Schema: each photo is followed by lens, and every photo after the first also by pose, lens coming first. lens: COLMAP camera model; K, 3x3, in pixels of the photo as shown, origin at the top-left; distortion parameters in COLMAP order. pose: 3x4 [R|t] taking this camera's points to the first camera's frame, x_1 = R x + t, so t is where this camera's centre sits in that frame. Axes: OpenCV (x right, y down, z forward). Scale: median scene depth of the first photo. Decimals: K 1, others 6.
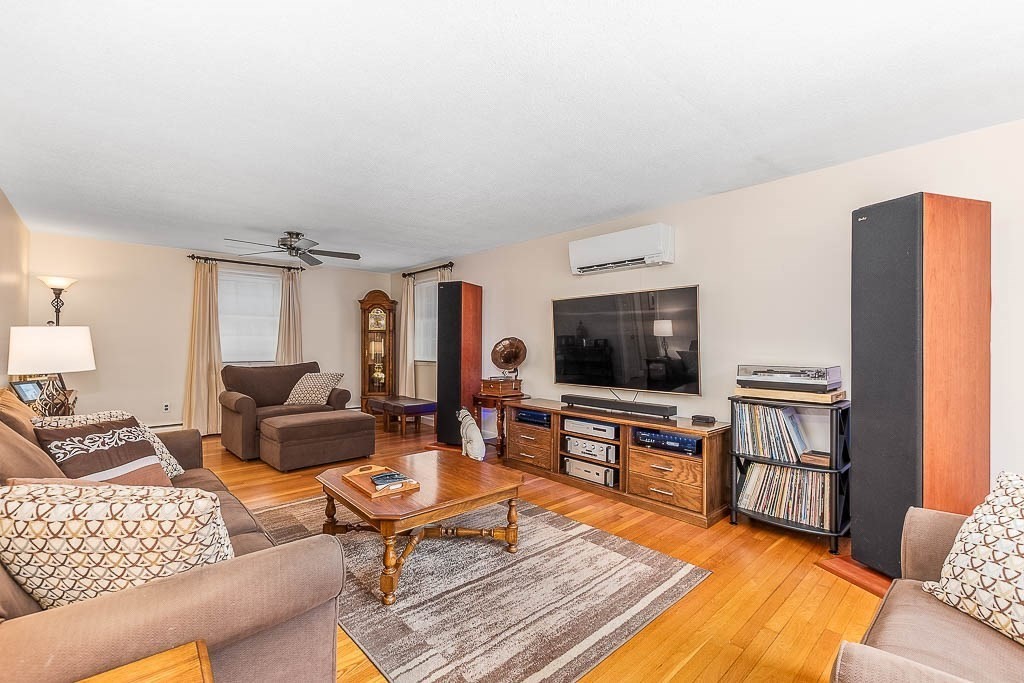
lens RADIAL K [[449.3, 0, 509.0], [0, 449.3, 342.2], [0, 0, 1]] dist [0.012084, -0.000221]
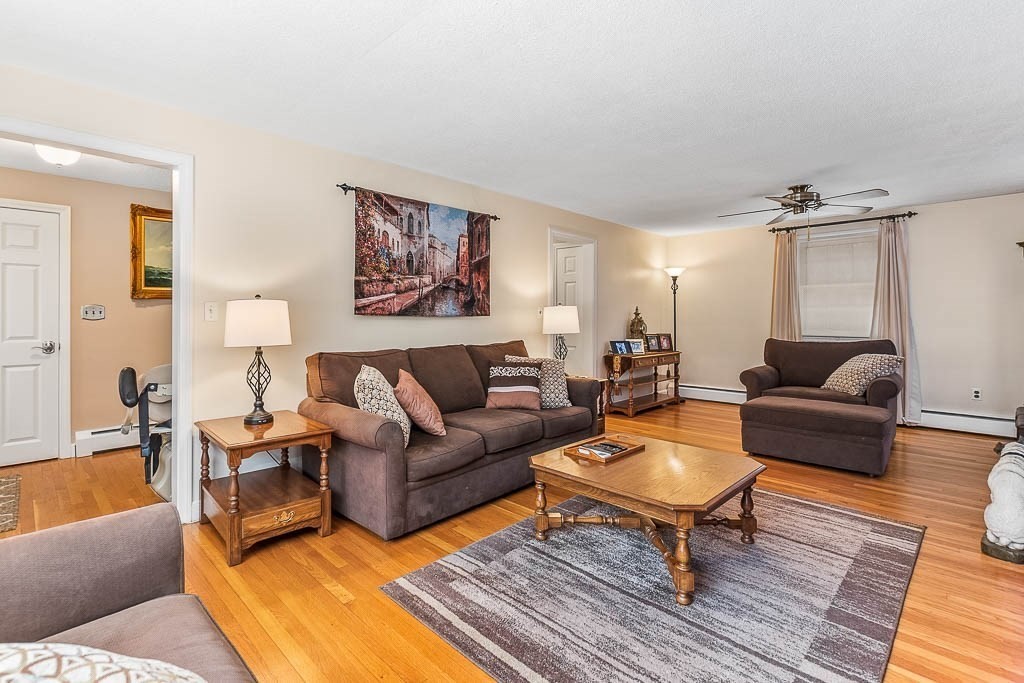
lens RADIAL K [[478.5, 0, 467.0], [0, 478.5, 319.7], [0, 0, 1]] dist [-0.005952, -0.000822]
pose [[-0.001629, 0.003447, -0.999993, 0.874364], [0.006744, 0.999971, 0.003436, 0.006838], [0.999976, -0.006738, -0.001652, 0.742953]]
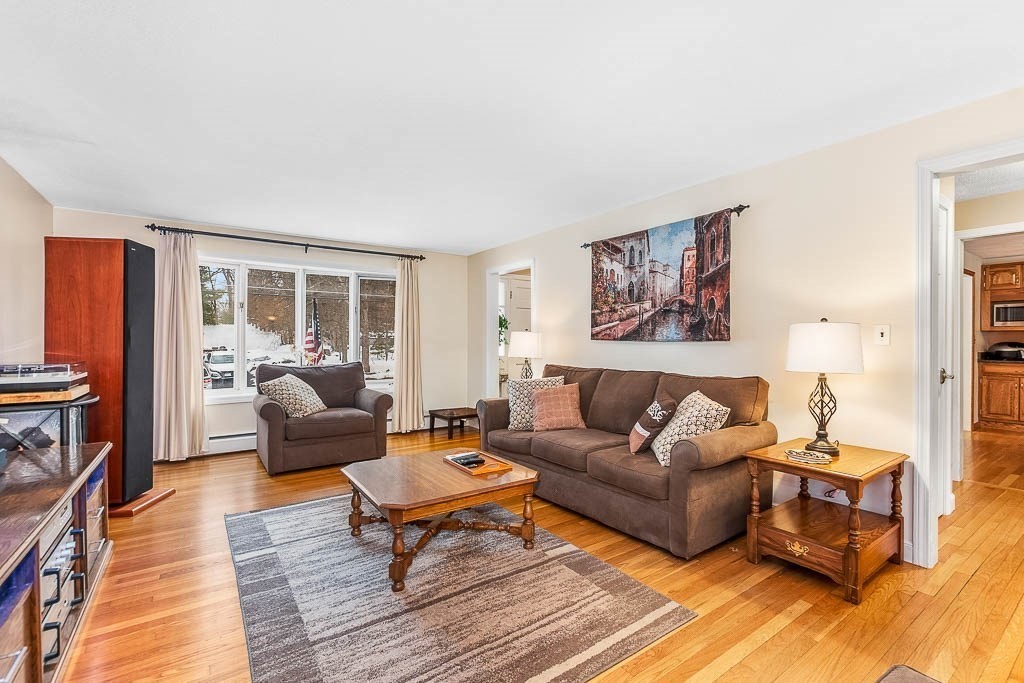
lens RADIAL K [[449.3, 0, 516.1], [0, 449.3, 340.5], [0, 0, 1]] dist [0.012084, -0.000221]
pose [[-0.990848, -0.007084, 0.134800, -0.573694], [-0.007970, 0.999950, -0.006029, 0.010524], [-0.134750, -0.007048, -0.990855, 2.272257]]
